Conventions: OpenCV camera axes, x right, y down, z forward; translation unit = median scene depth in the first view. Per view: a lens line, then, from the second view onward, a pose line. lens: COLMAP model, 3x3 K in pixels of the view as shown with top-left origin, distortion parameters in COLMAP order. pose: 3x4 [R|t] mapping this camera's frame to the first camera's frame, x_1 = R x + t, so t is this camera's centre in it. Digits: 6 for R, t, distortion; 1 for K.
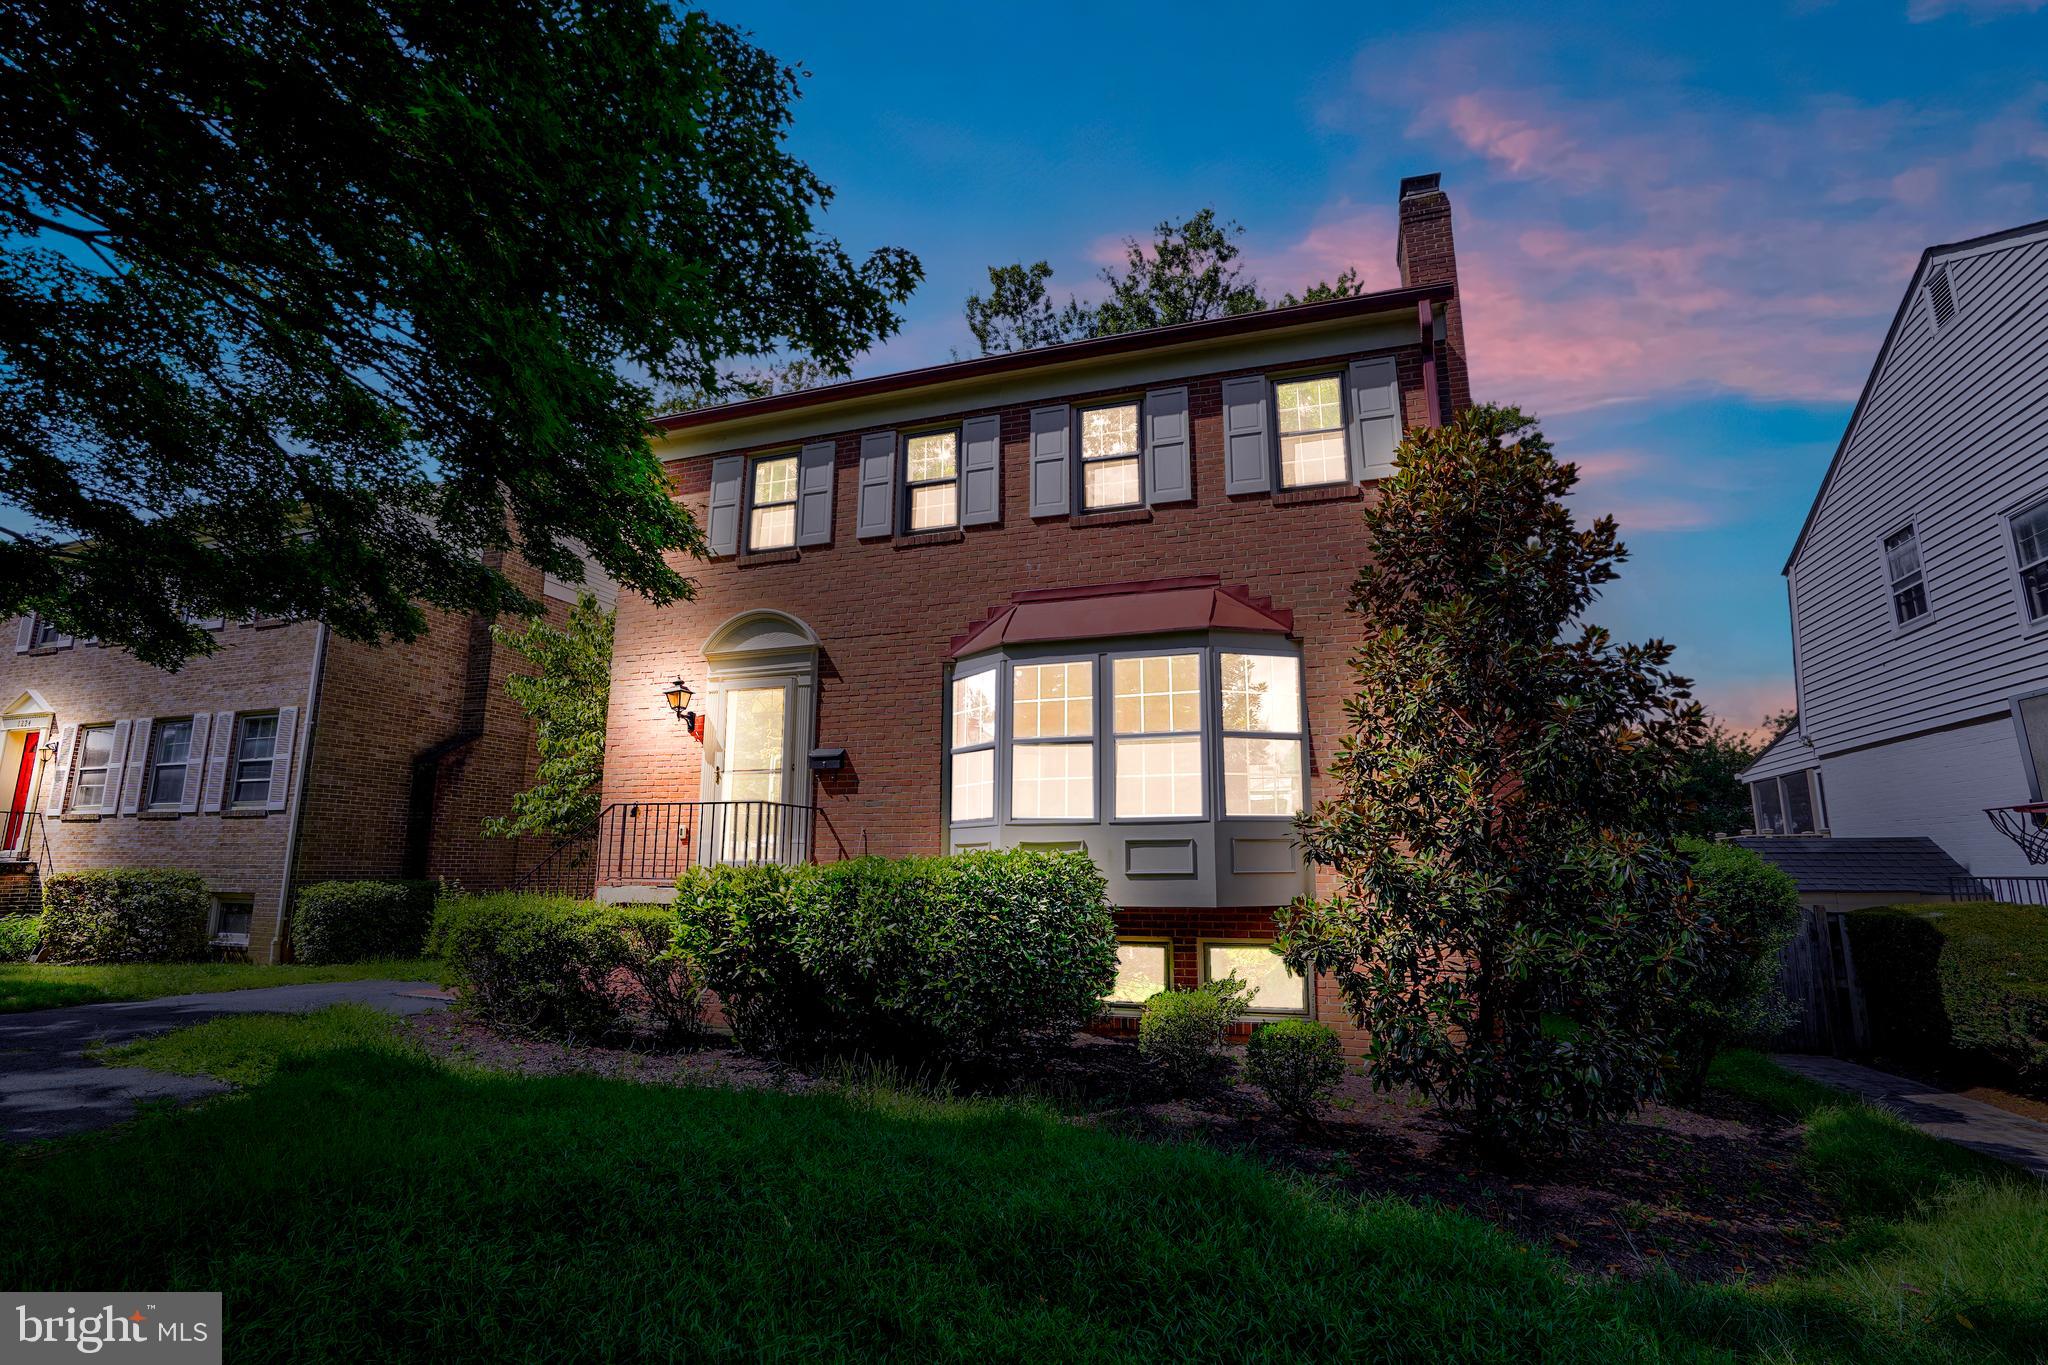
lens RADIAL K [[965.2, 0, 1040.3], [0, 965.2, 684.1], [0, 0, 1]] dist [-0.061627, 0.024837]
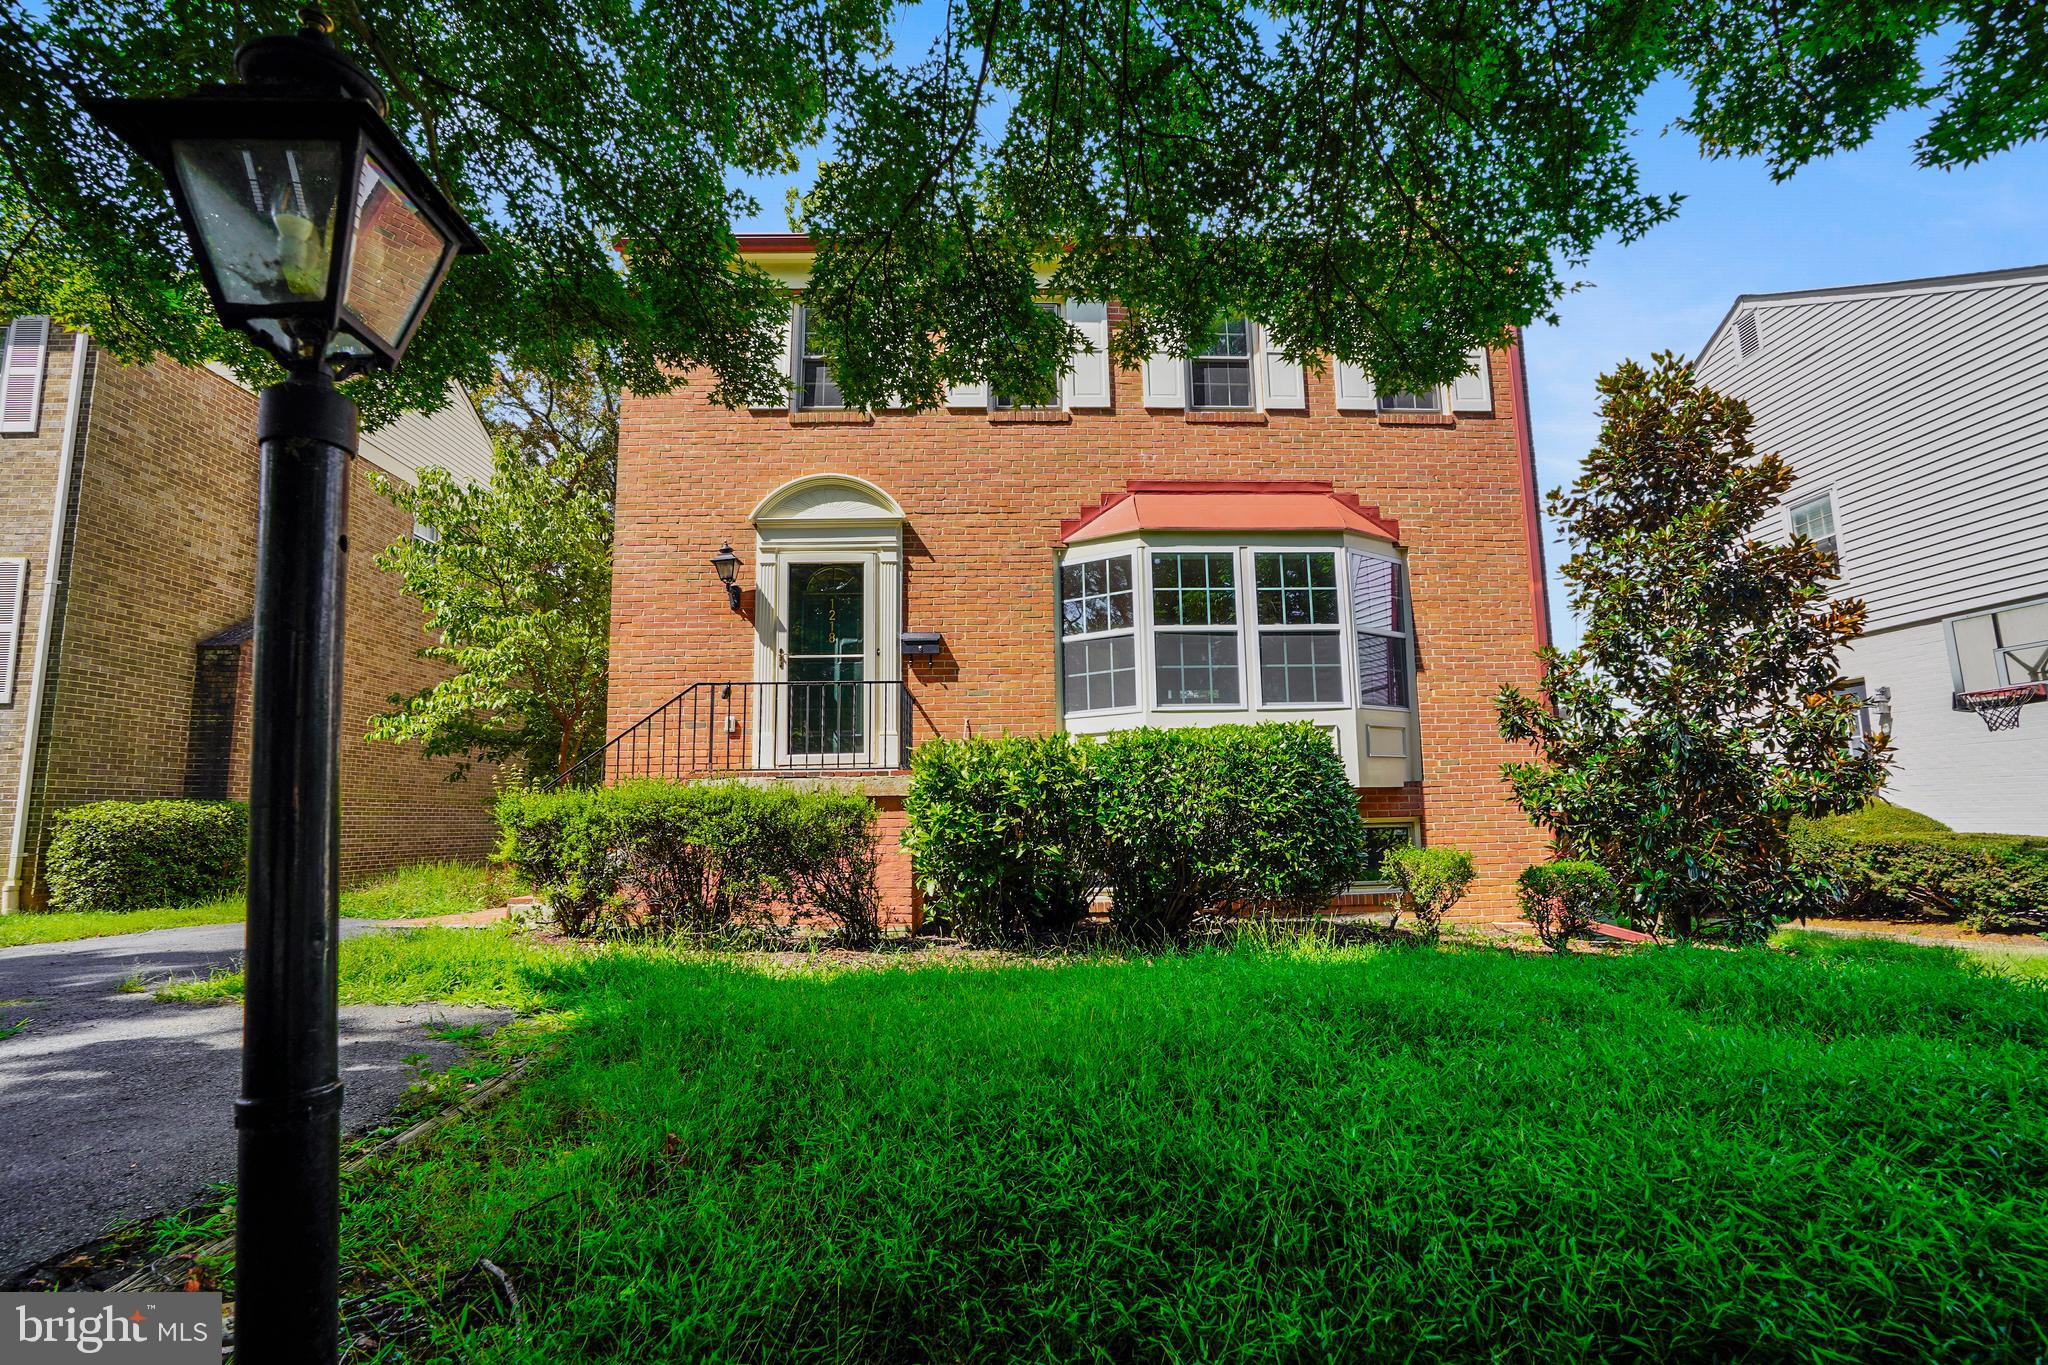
lens RADIAL K [[965.2, 0, 1043.8], [0, 965.2, 691.2], [0, 0, 1]] dist [-0.061627, 0.024837]
pose [[0.935204, 0.028595, 0.352954, -0.427524], [-0.047656, 0.997830, 0.045430, 0.074432], [-0.350889, -0.059307, 0.934537, 0.098709]]
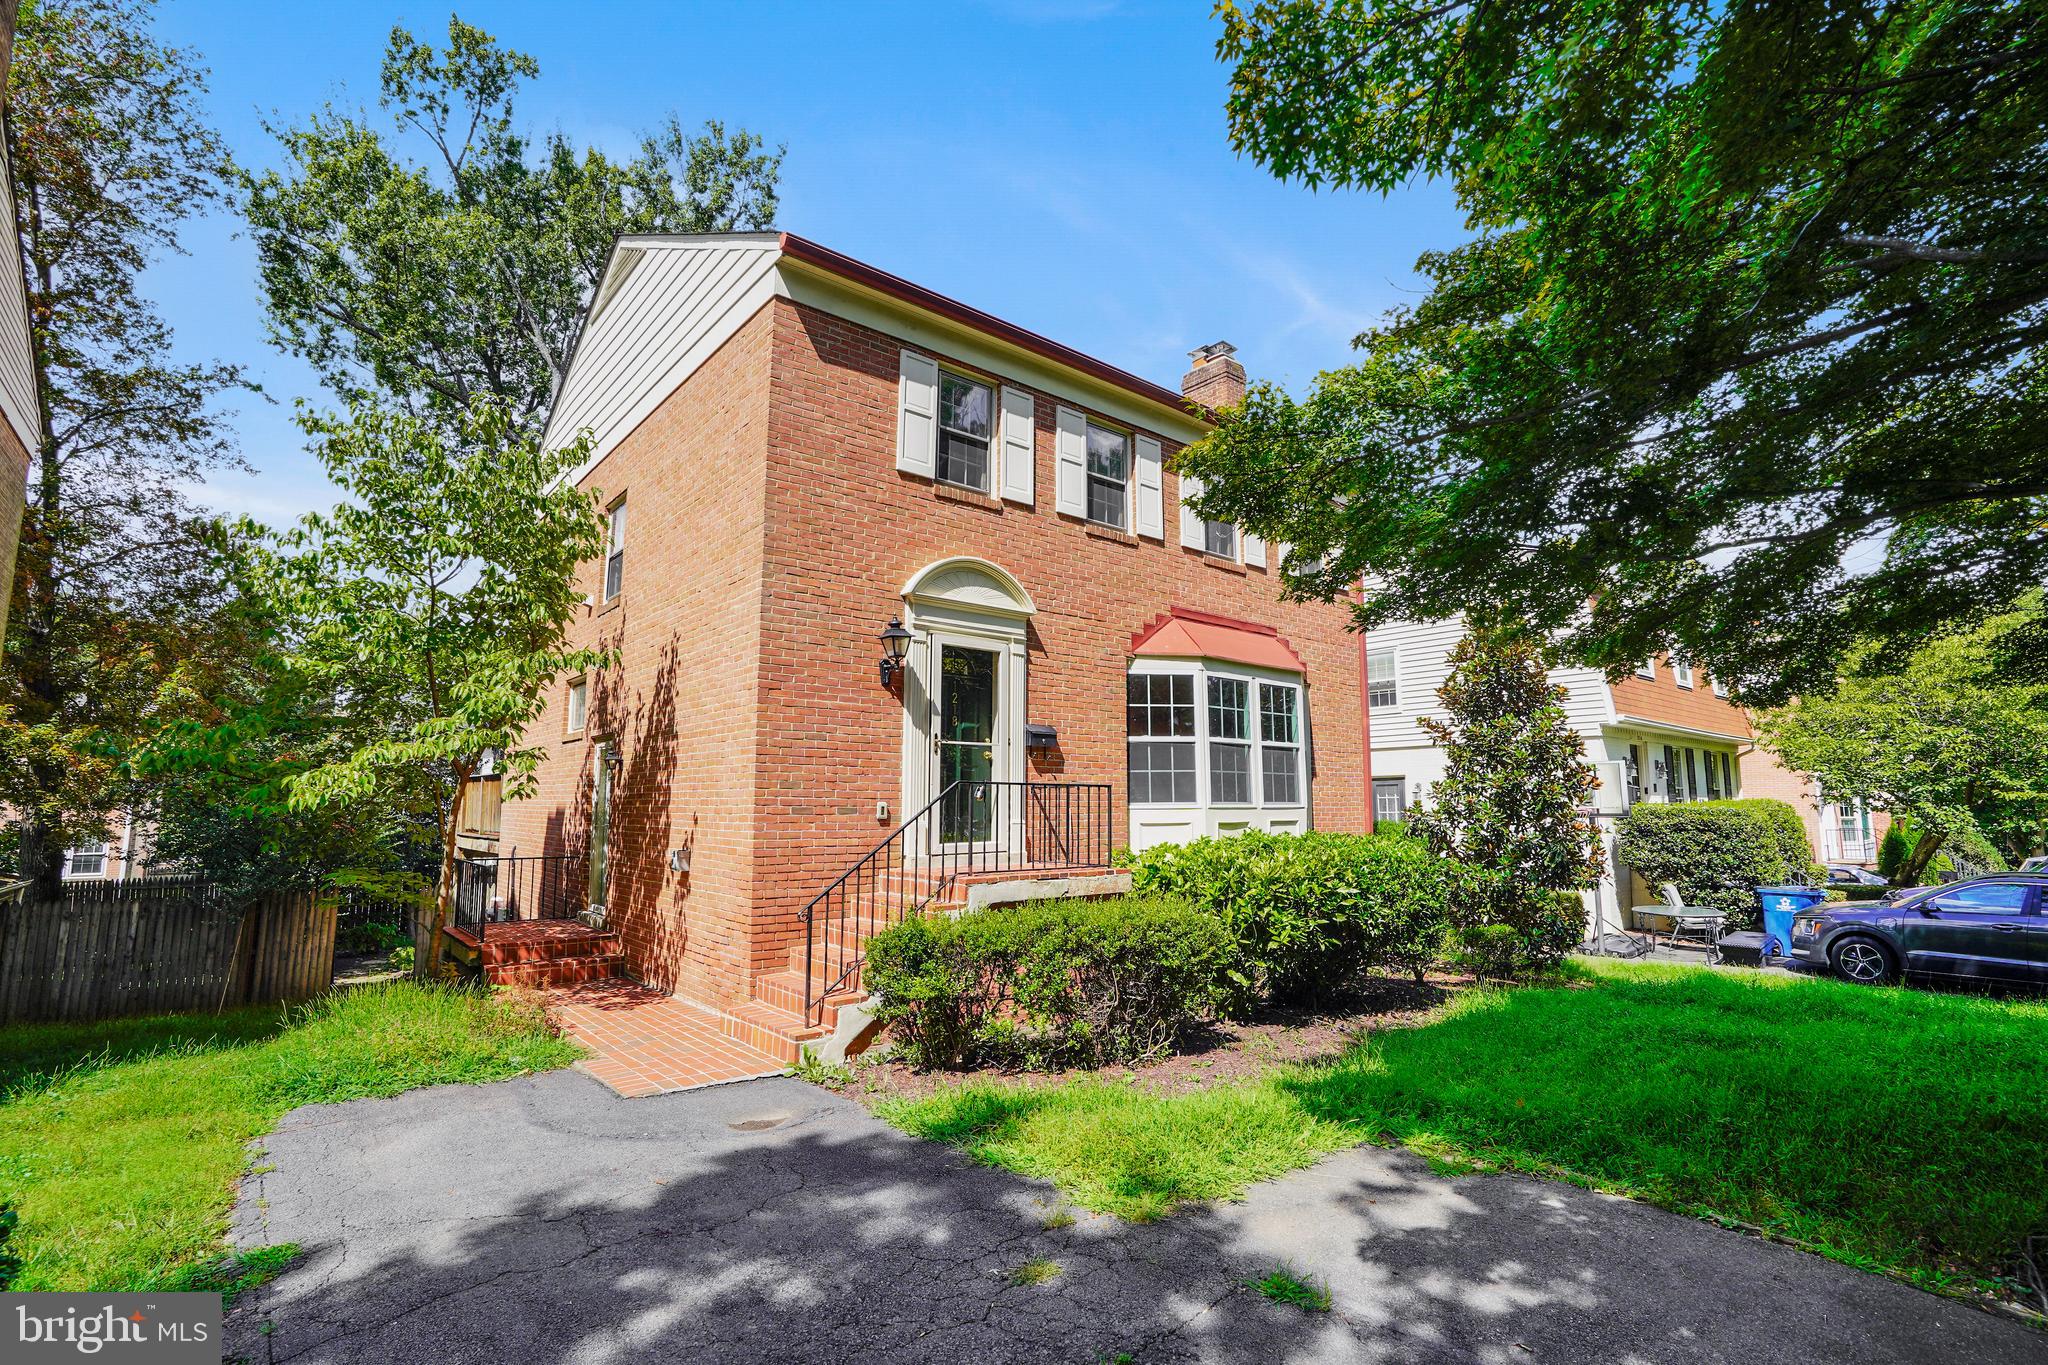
lens RADIAL K [[965.2, 0, 1060.8], [0, 965.2, 691.5], [0, 0, 1]] dist [-0.061627, 0.024837]
pose [[0.504428, 0.104870, 0.857062, -1.028962], [-0.159929, 0.986770, -0.026614, 0.055281], [-0.848513, -0.123644, 0.514526, 0.482765]]
